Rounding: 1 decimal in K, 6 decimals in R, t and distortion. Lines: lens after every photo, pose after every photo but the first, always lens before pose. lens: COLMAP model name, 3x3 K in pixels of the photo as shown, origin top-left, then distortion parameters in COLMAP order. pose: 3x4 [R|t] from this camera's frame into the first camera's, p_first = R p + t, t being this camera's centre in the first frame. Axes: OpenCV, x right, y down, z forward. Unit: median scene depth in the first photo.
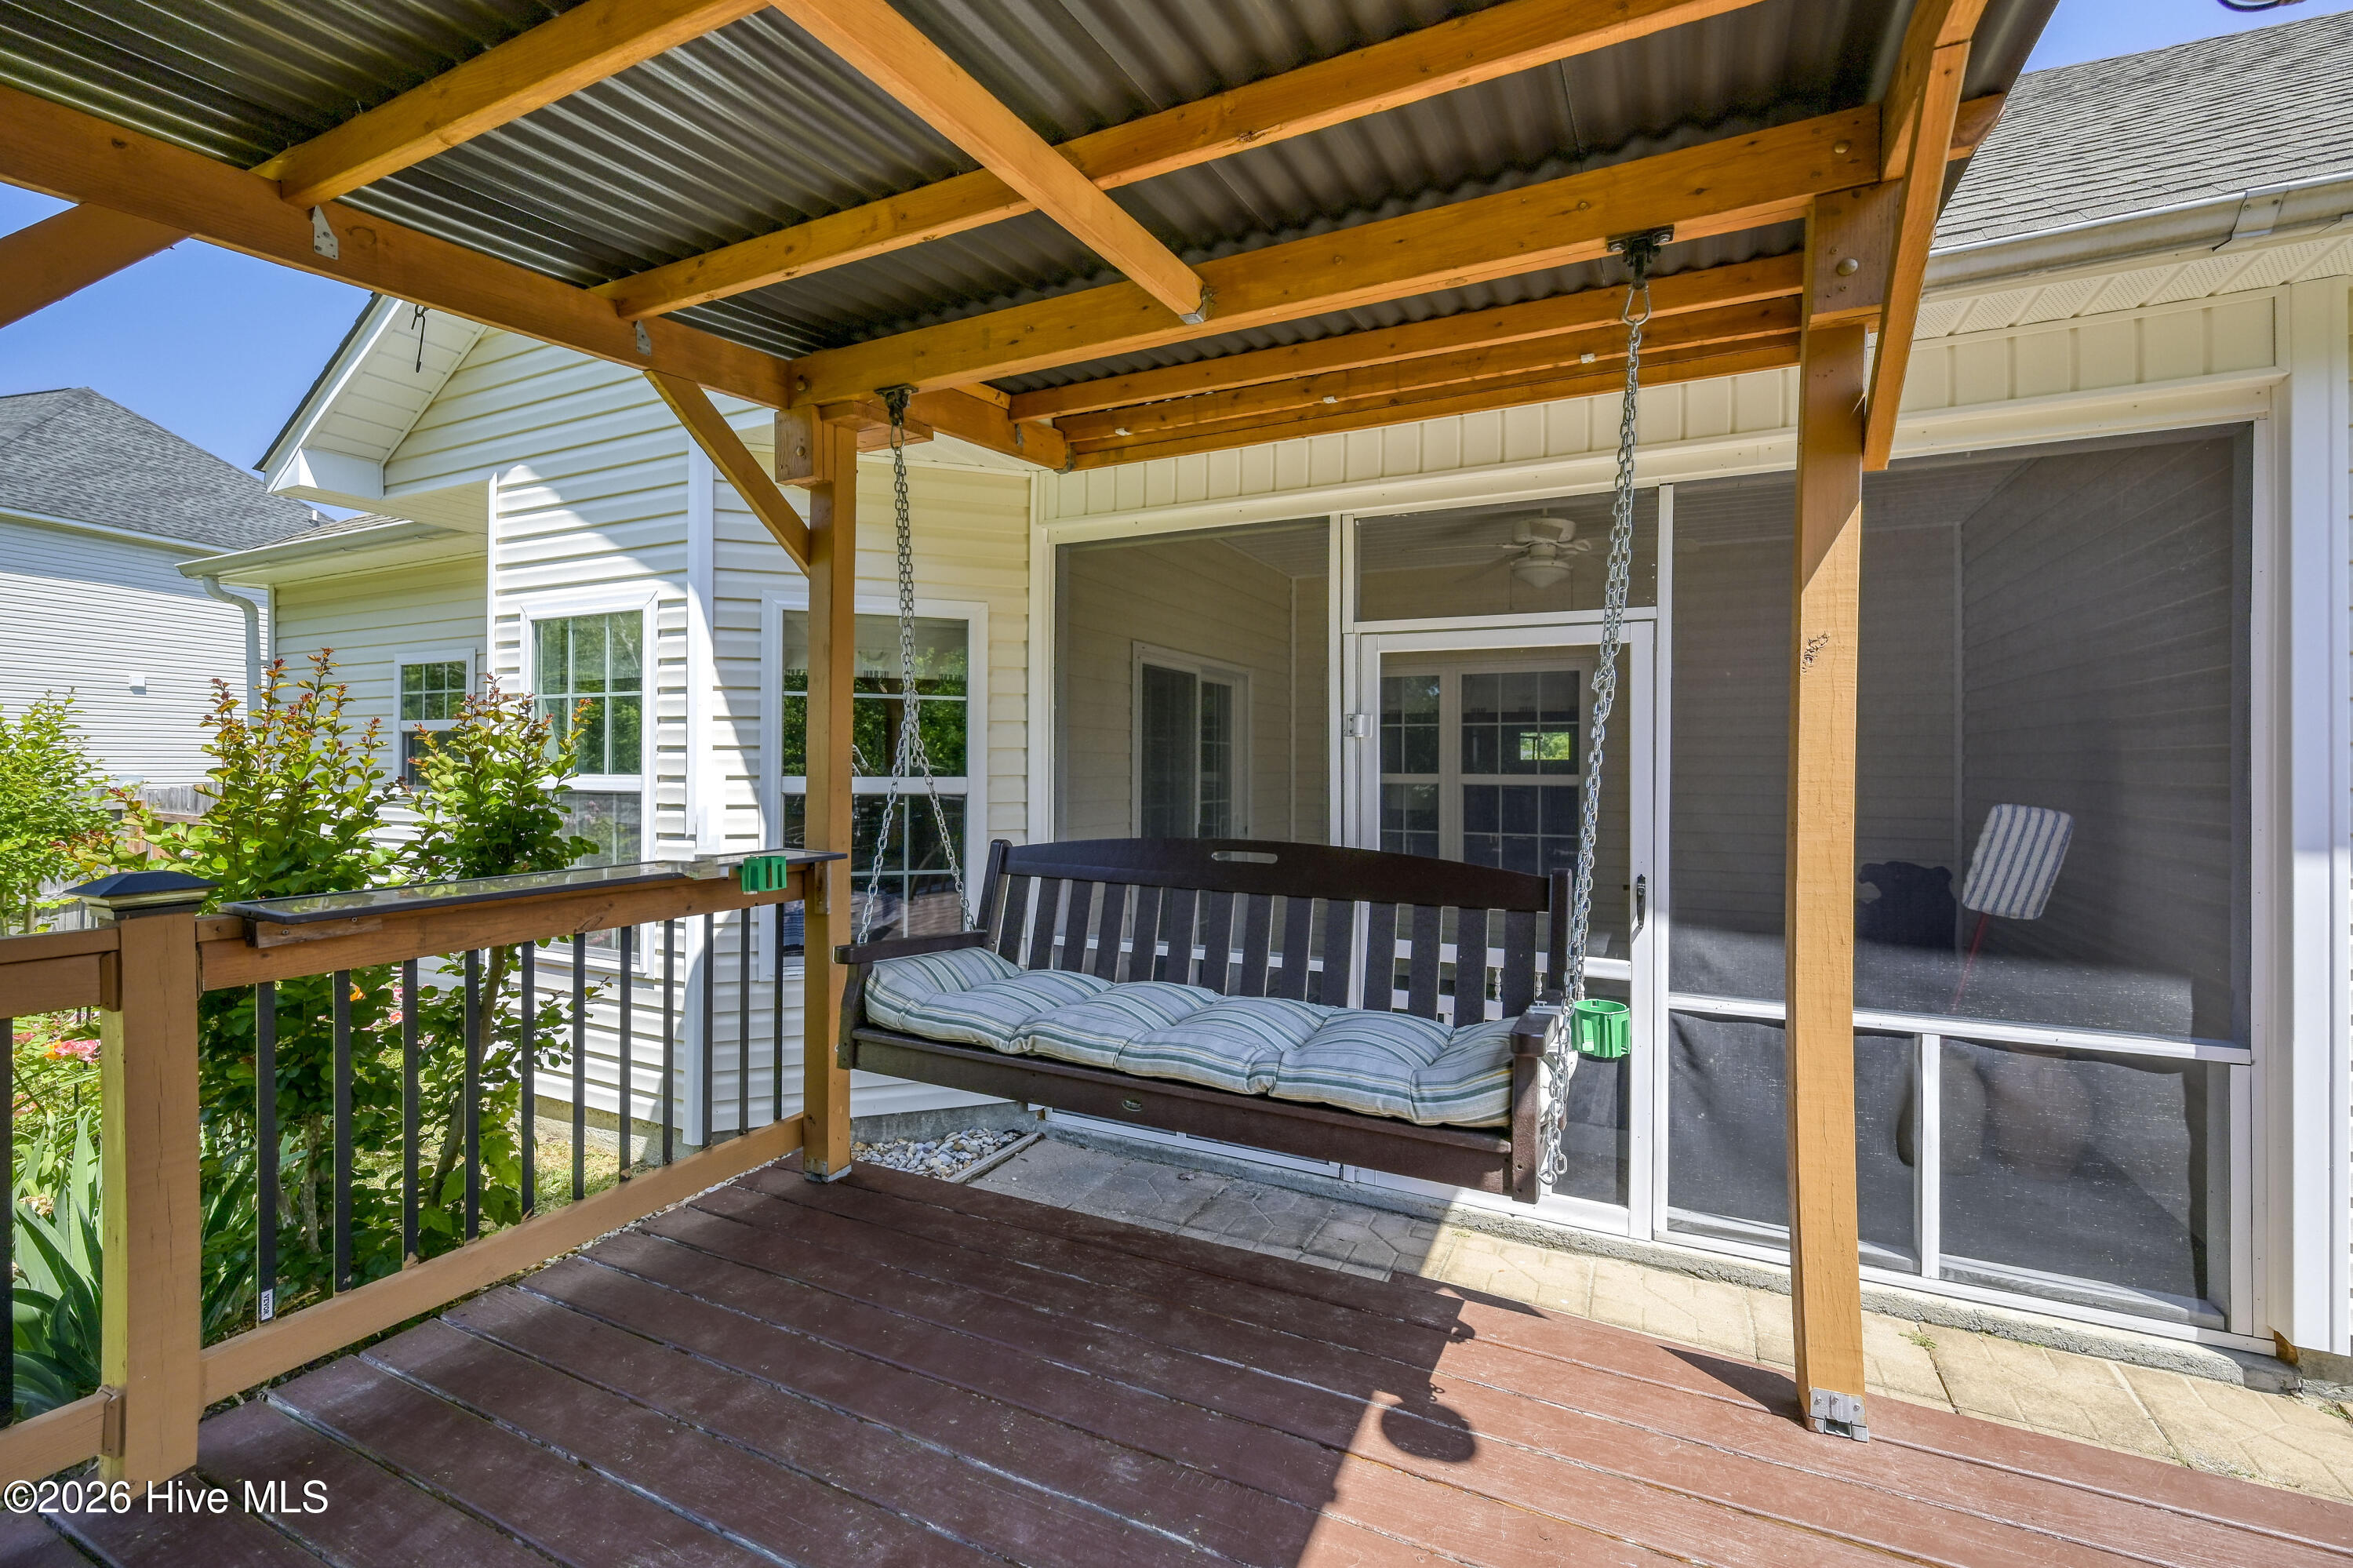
lens RADIAL K [[973.3, 0, 1238.9], [0, 973.3, 766.2], [0, 0, 1]] dist [0.000127, 0.000000]
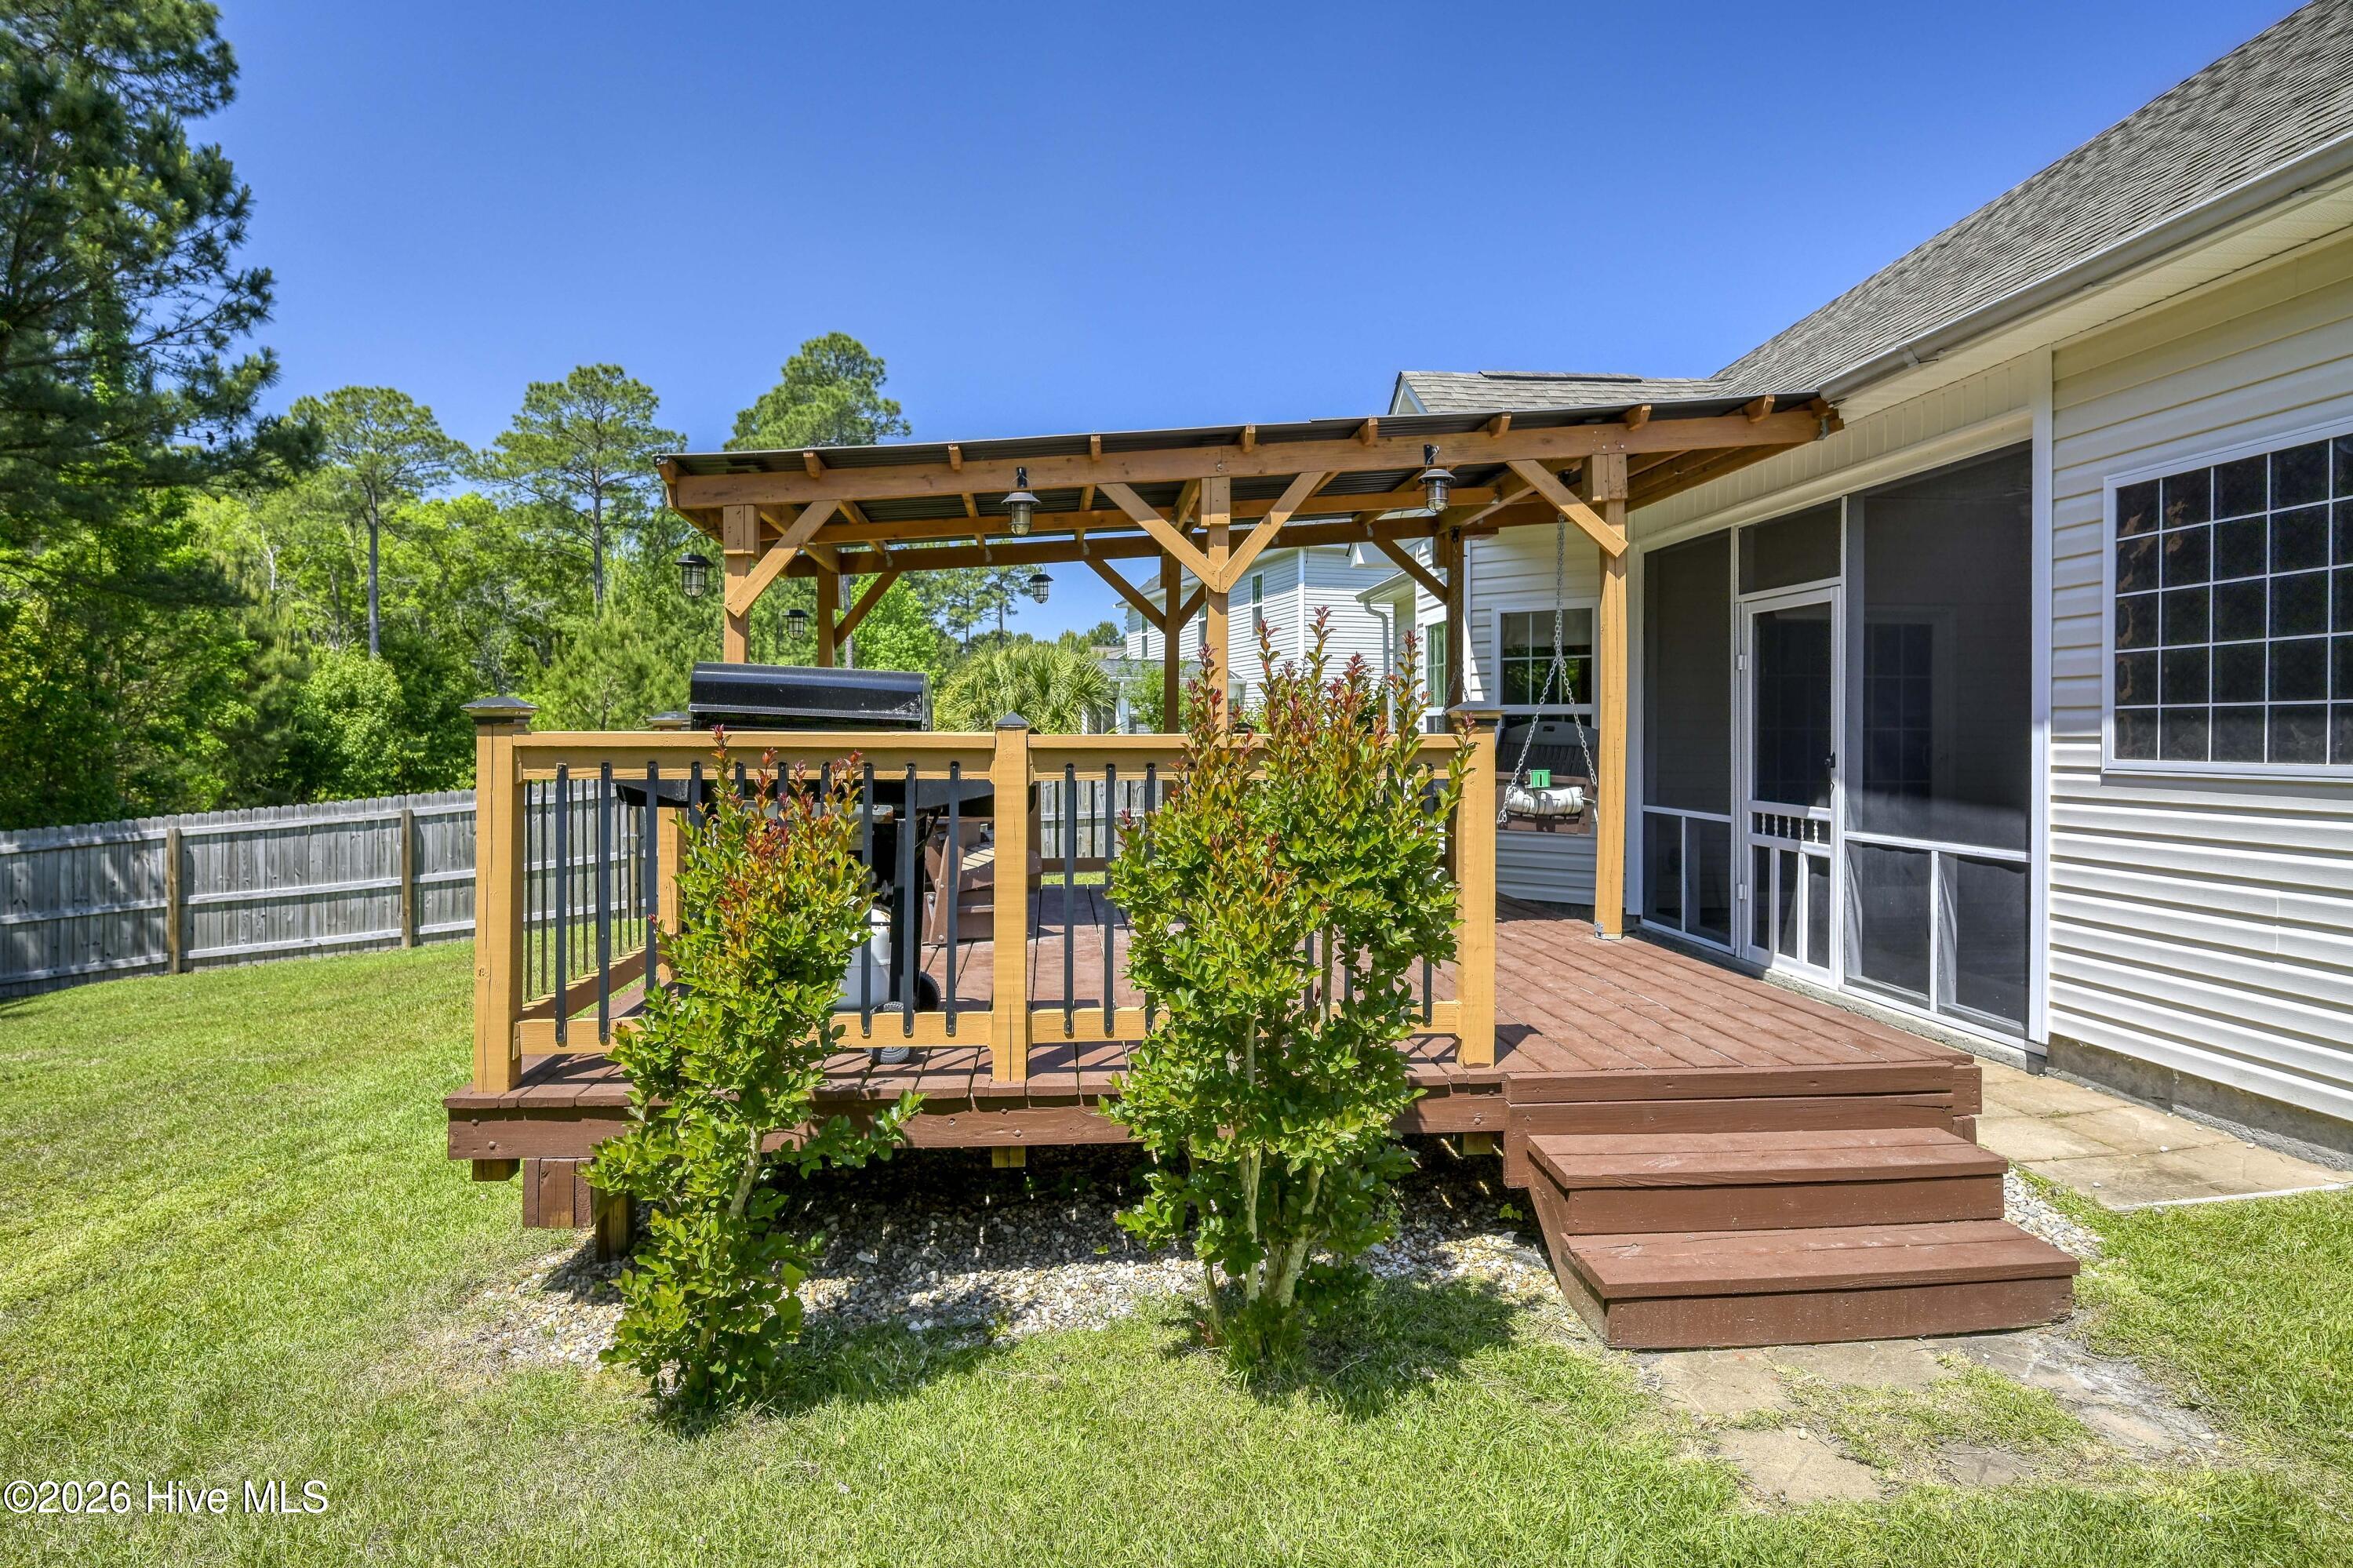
lens RADIAL K [[1322.9, 0, 1185.0], [0, 1322.9, 740.7], [0, 0, 1]] dist [0.000177, -0.000088]
pose [[0.500937, 0.001428, -0.865482, 1.681423], [0.000180, 0.999998, 0.001755, 0.088686], [0.865484, -0.001035, 0.500936, -0.914931]]
